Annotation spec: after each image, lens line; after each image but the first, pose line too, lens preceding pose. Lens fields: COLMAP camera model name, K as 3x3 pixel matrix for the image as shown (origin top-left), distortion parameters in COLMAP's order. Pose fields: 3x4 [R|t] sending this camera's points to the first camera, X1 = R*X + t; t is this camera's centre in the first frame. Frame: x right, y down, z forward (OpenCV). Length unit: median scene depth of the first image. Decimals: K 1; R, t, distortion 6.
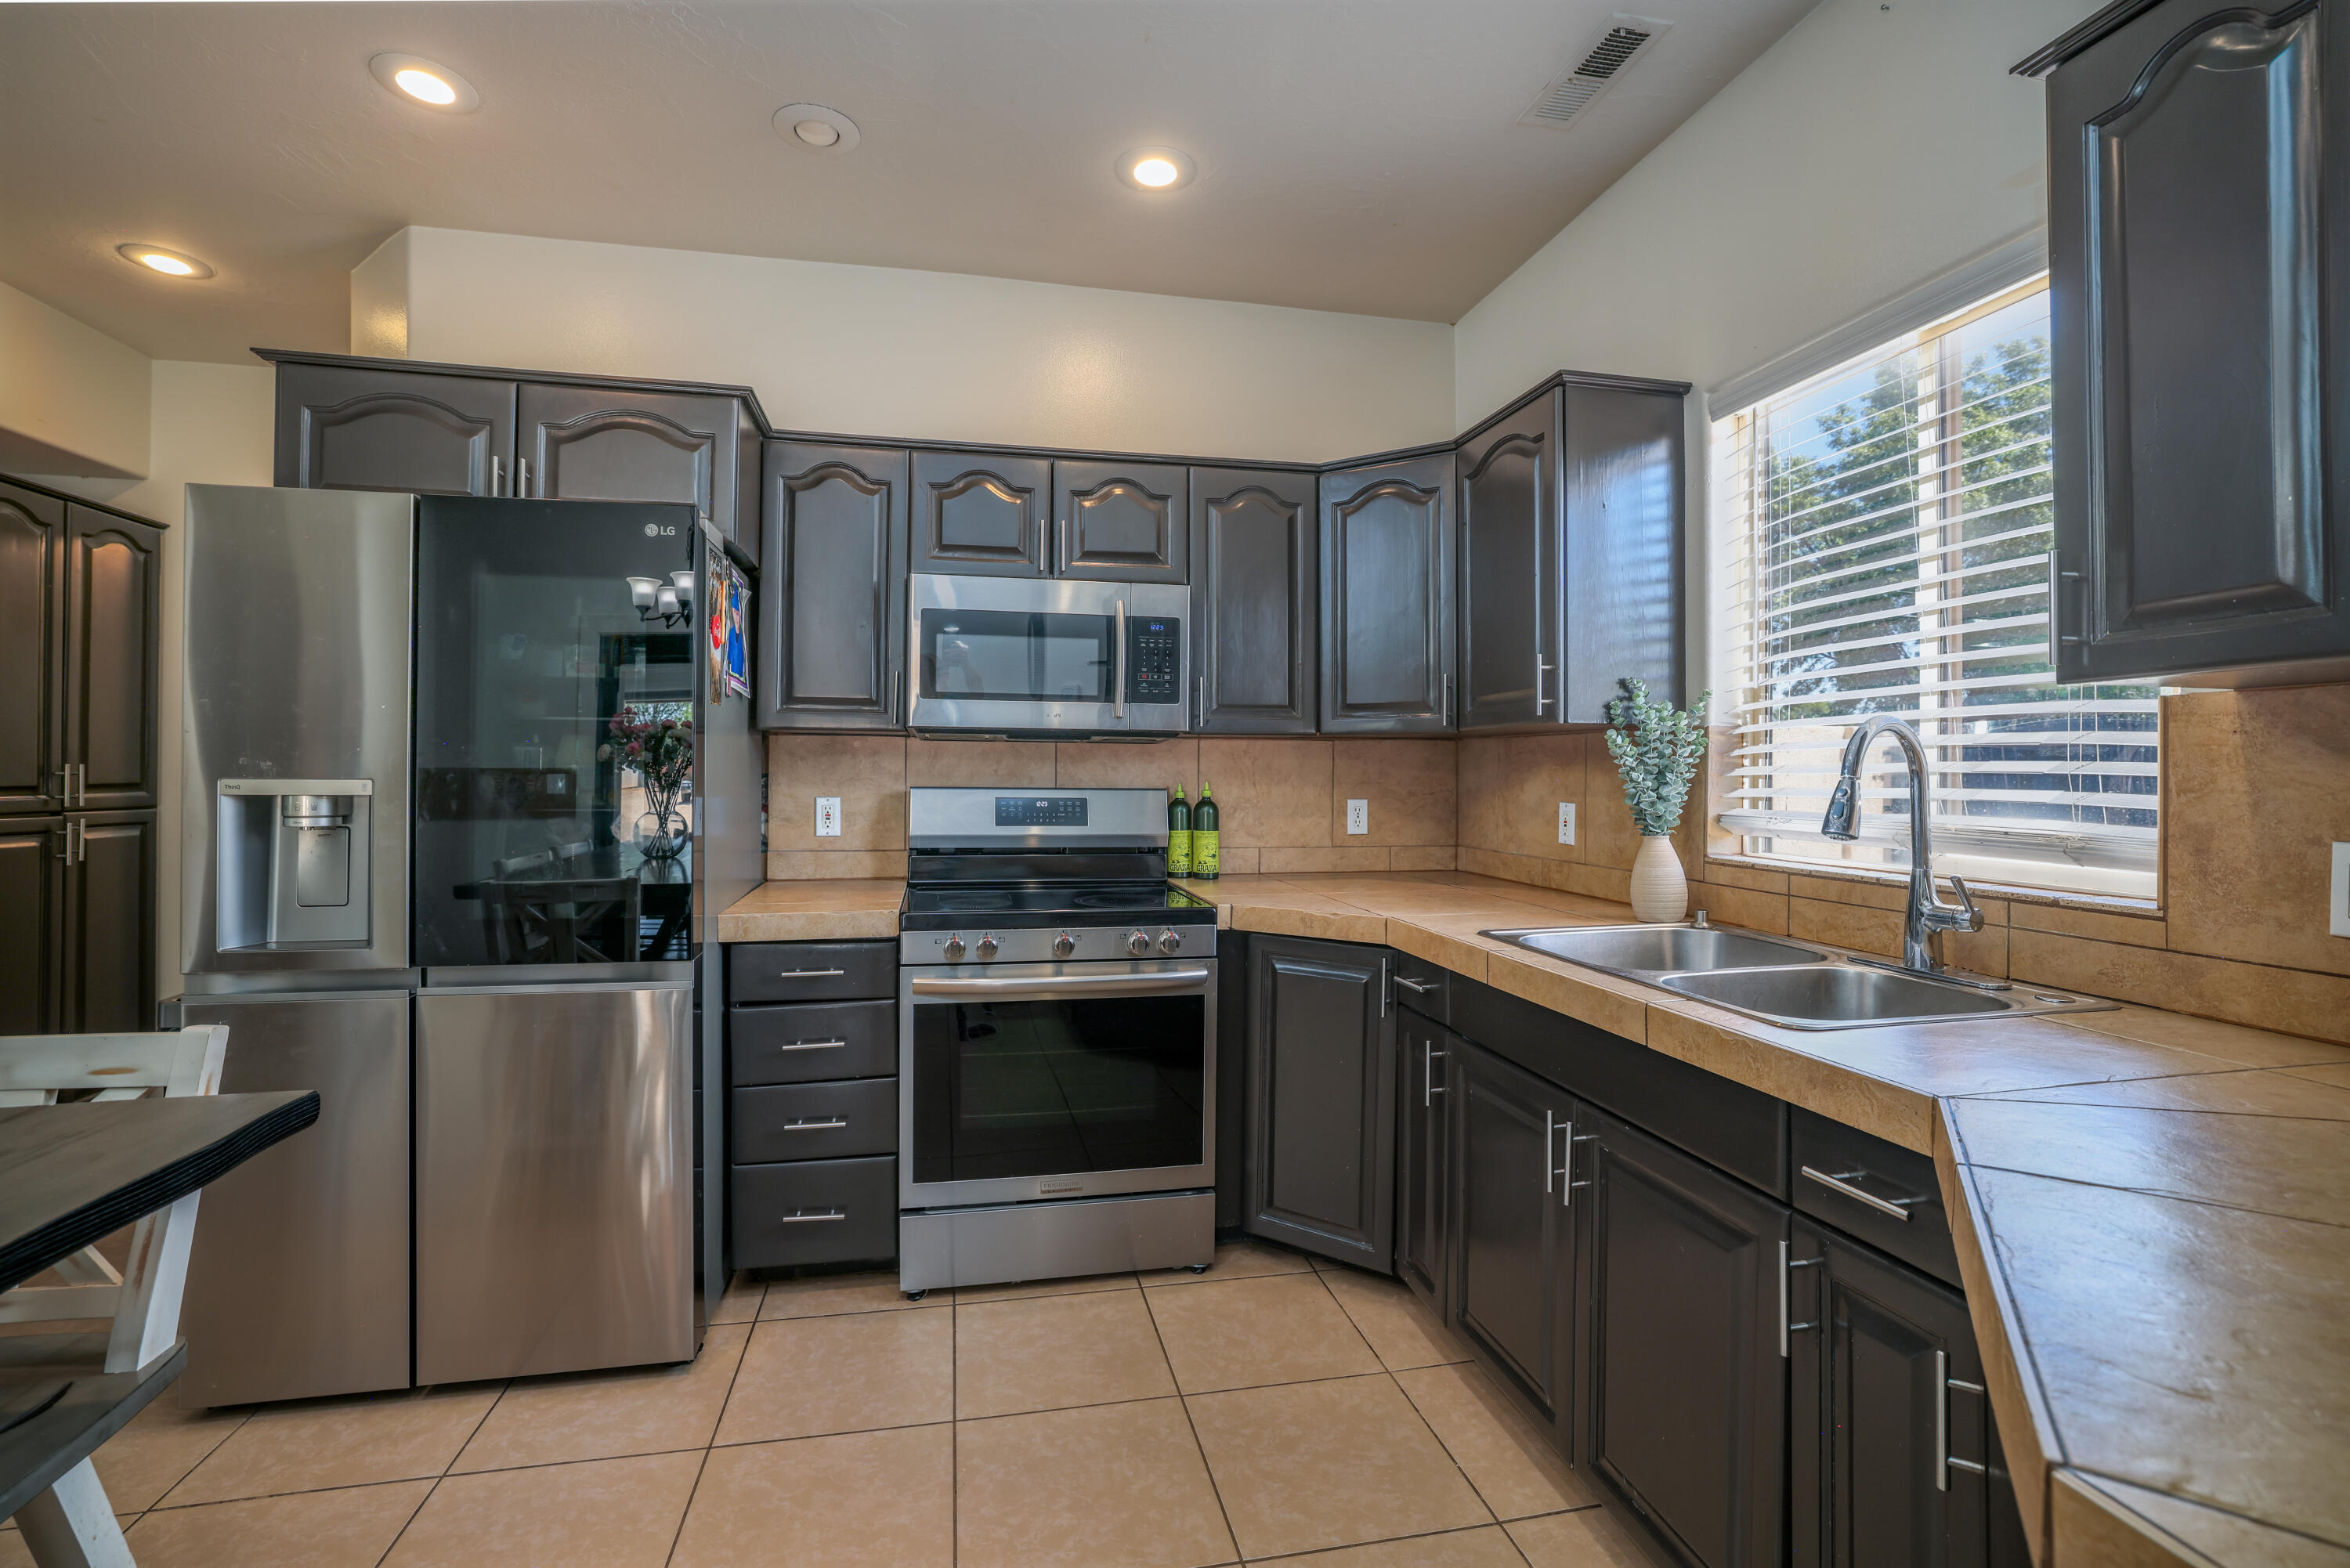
lens RADIAL K [[1036.7, 0, 1165.4], [0, 1036.7, 770.1], [0, 0, 1]] dist [-0.026345, 0.006599]
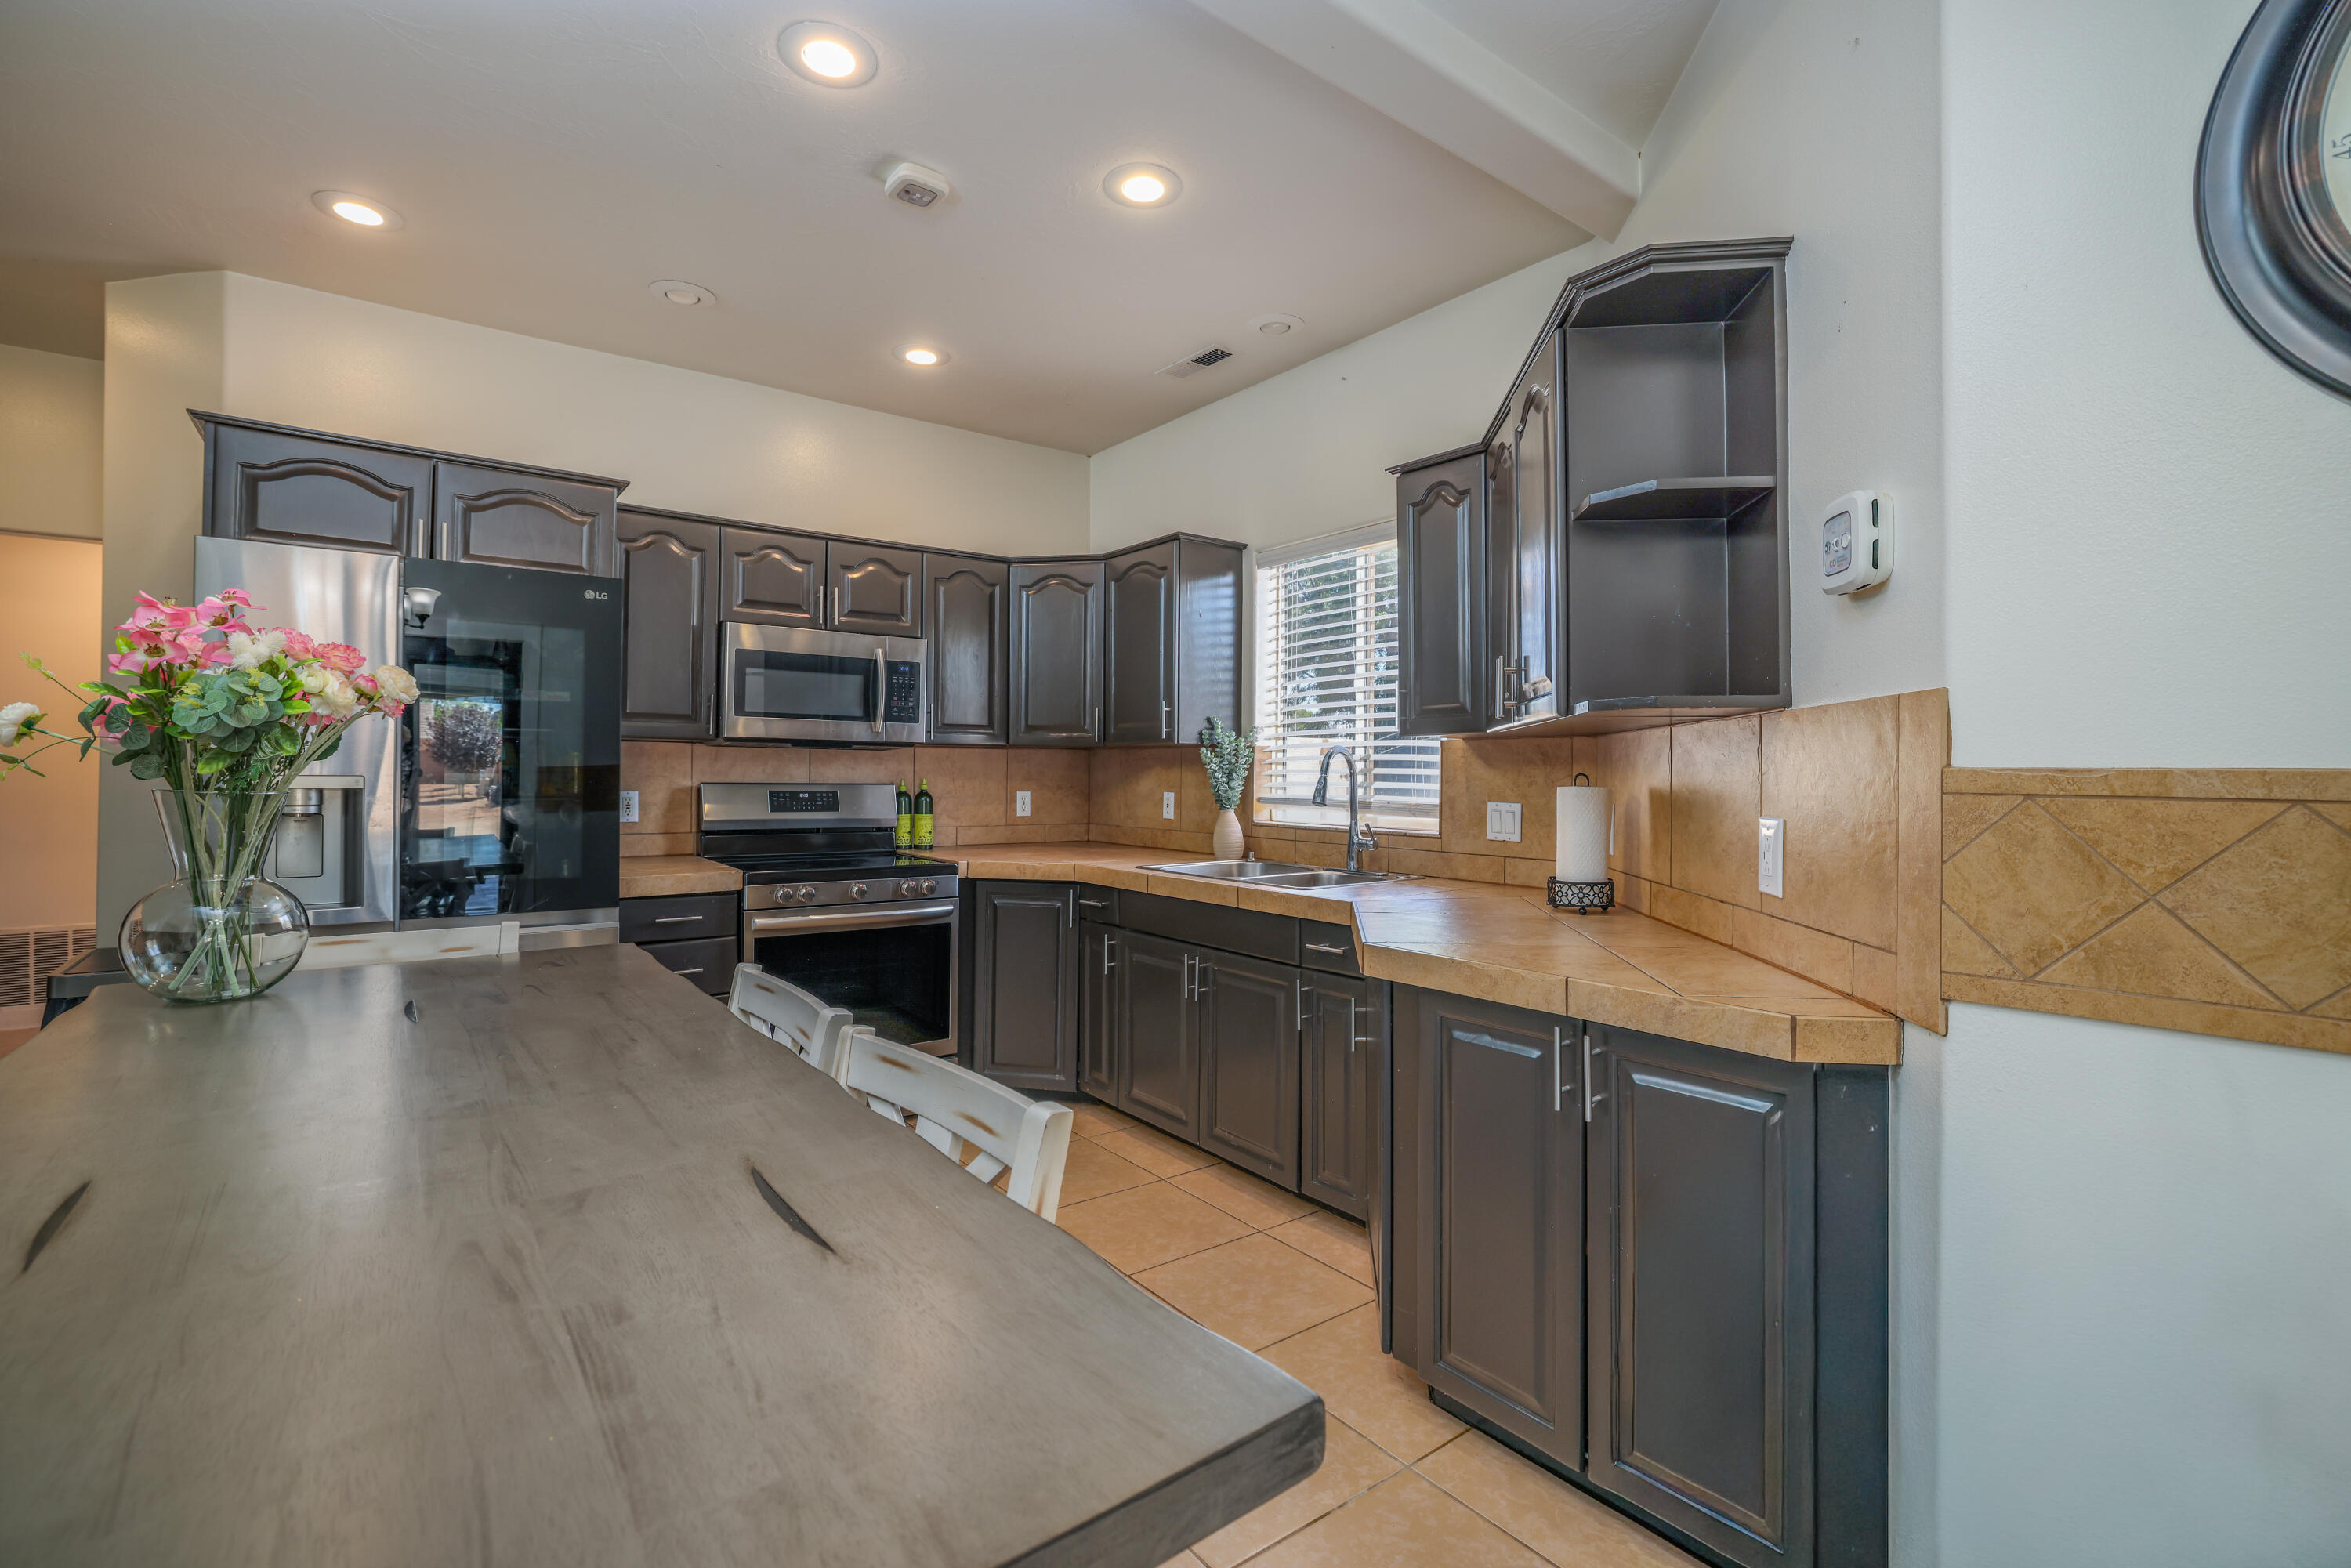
lens RADIAL K [[1037.2, 0, 1178.2], [0, 1037.2, 775.3], [0, 0, 1]] dist [-0.026345, 0.006599]
pose [[0.900747, 0.001228, 0.434343, -0.324547], [-0.004340, 0.999972, 0.006173, -0.003621], [-0.434323, -0.007445, 0.900727, -0.485724]]
